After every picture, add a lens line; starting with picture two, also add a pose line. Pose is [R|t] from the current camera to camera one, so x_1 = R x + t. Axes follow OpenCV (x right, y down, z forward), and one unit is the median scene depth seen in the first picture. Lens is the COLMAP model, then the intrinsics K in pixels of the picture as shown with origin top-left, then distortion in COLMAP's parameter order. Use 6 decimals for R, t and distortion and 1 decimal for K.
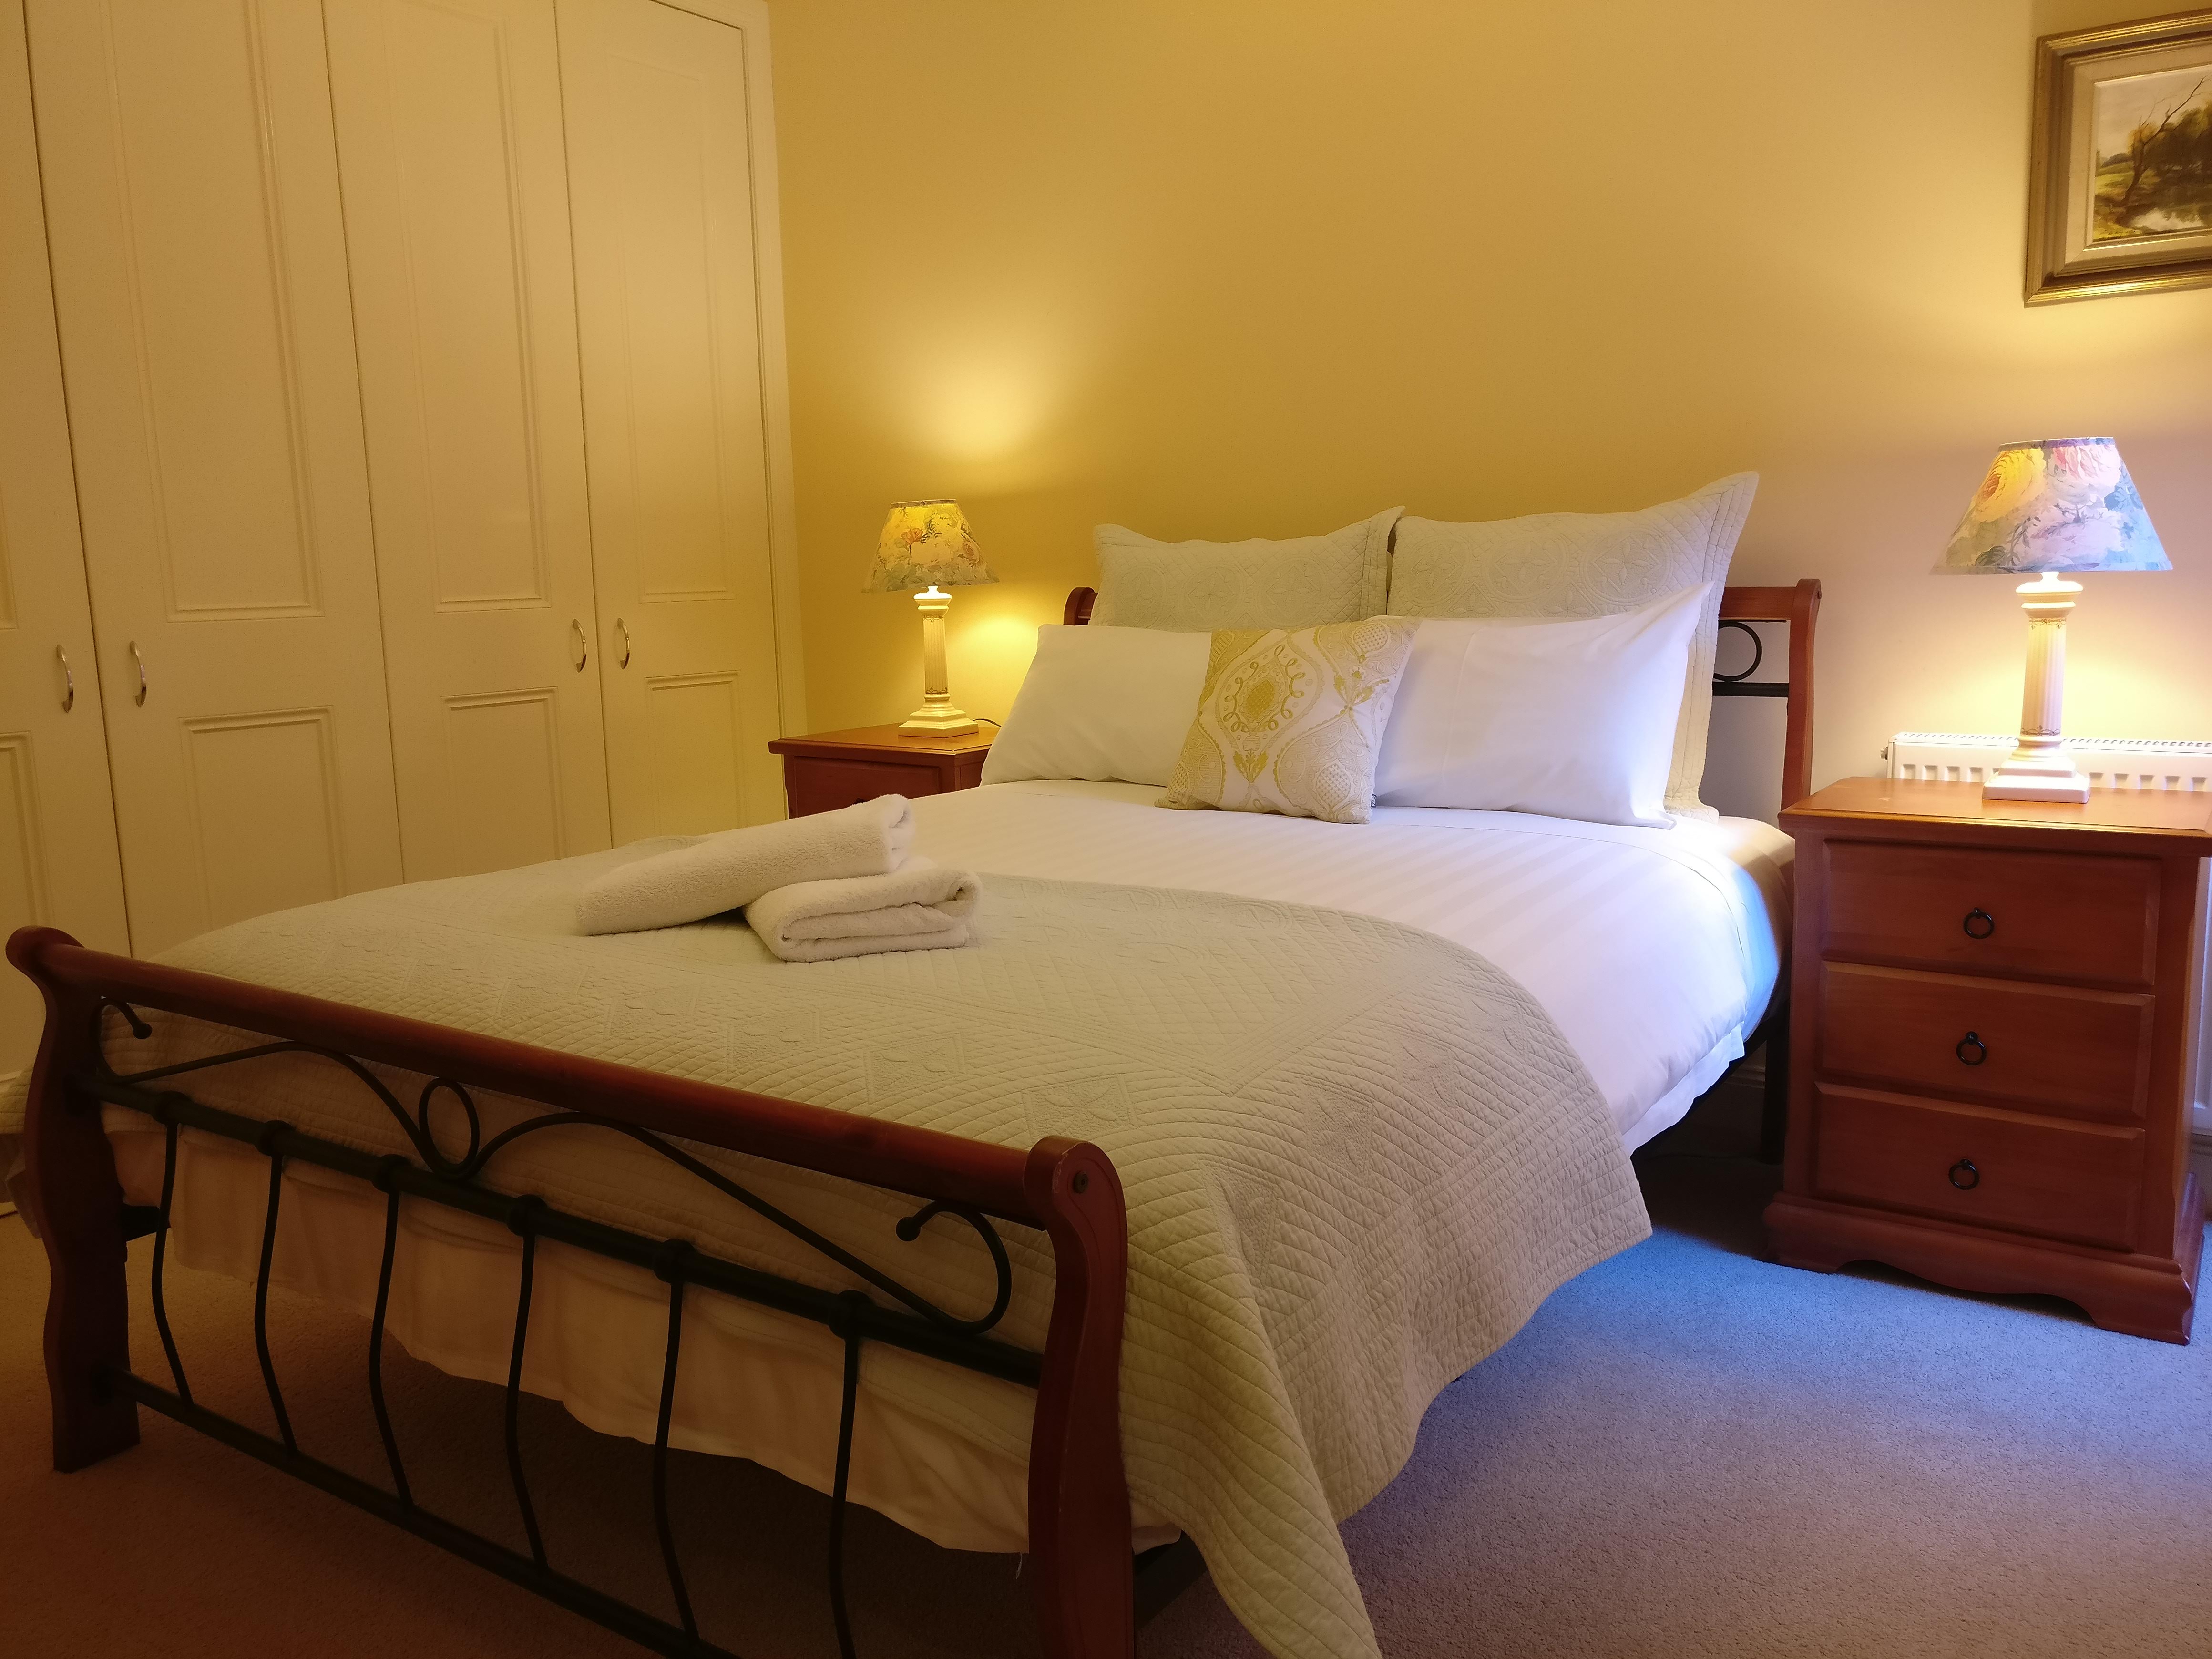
lens RADIAL K [[1802.9, 0, 1106.0], [0, 1802.9, 829.5], [0, 0, 1]] dist [0.072966, -0.000688]
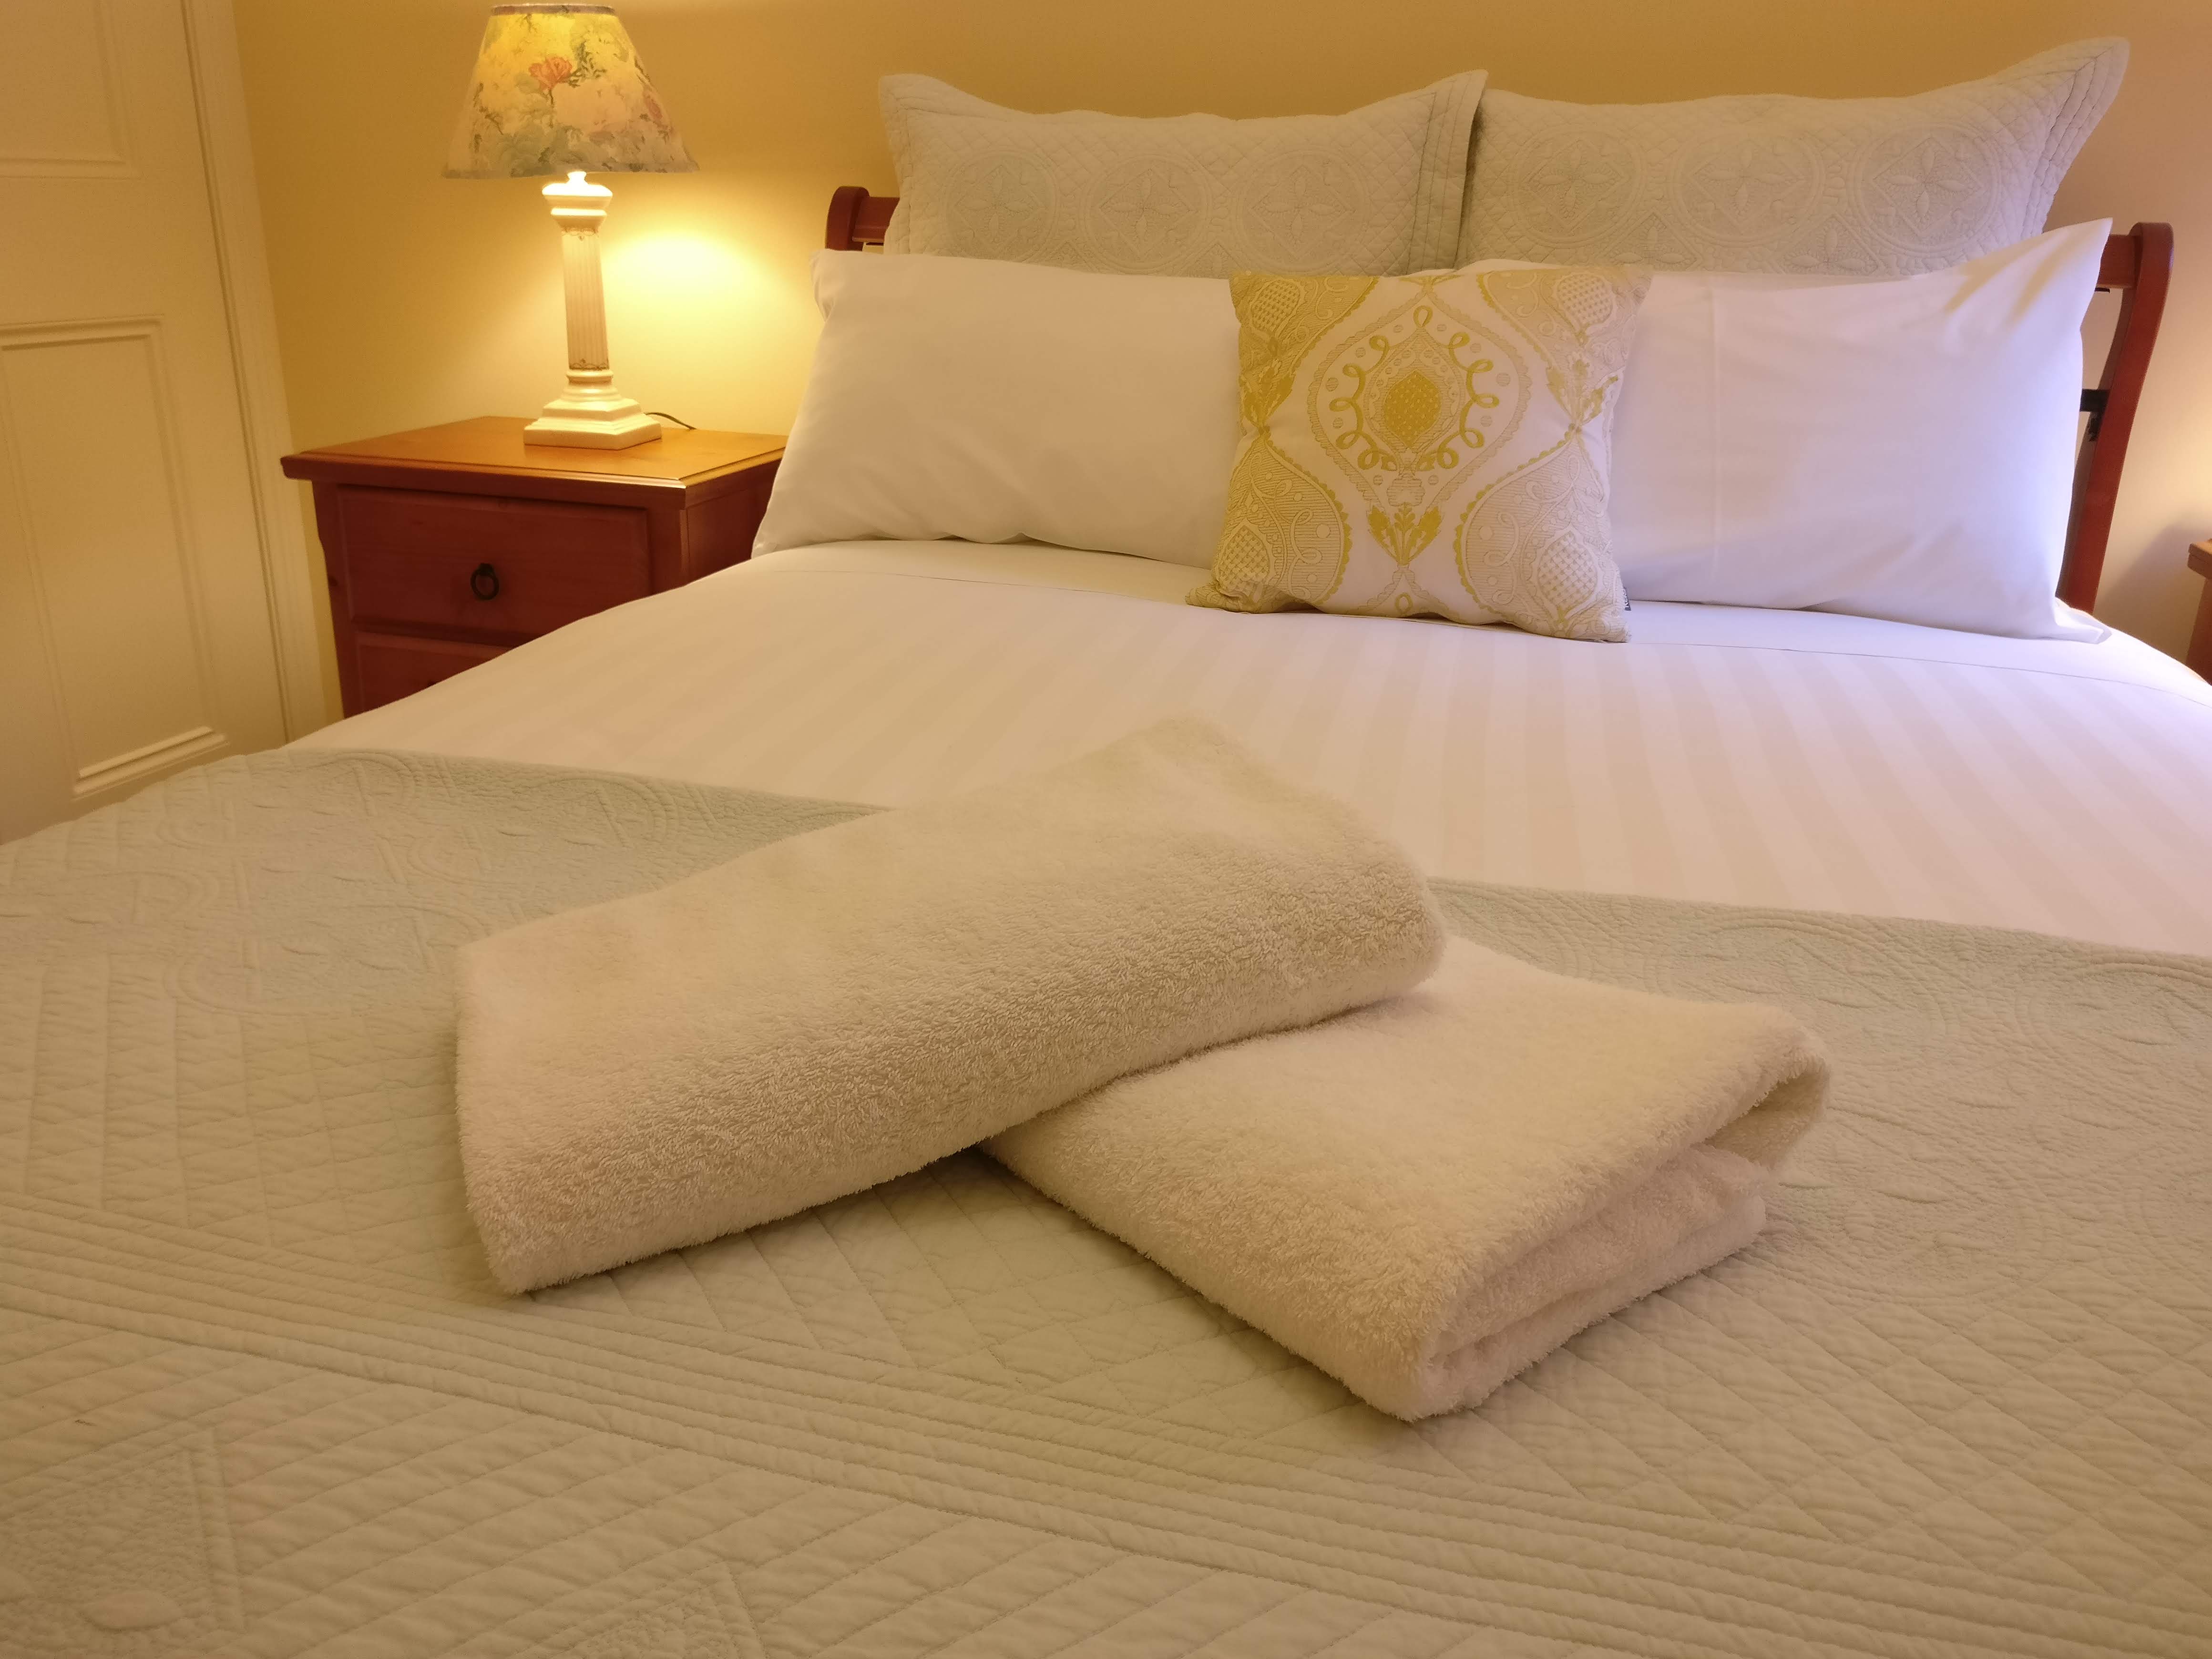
lens RADIAL K [[1907.2, 0, 1106.0], [0, 1907.2, 829.5], [0, 0, 1]] dist [-0.055579, 0.166364]
pose [[0.936016, -0.066405, 0.345637, -0.203650], [0.005215, 0.984549, 0.175032, -0.047233], [-0.351919, -0.162030, 0.921900, 0.475600]]
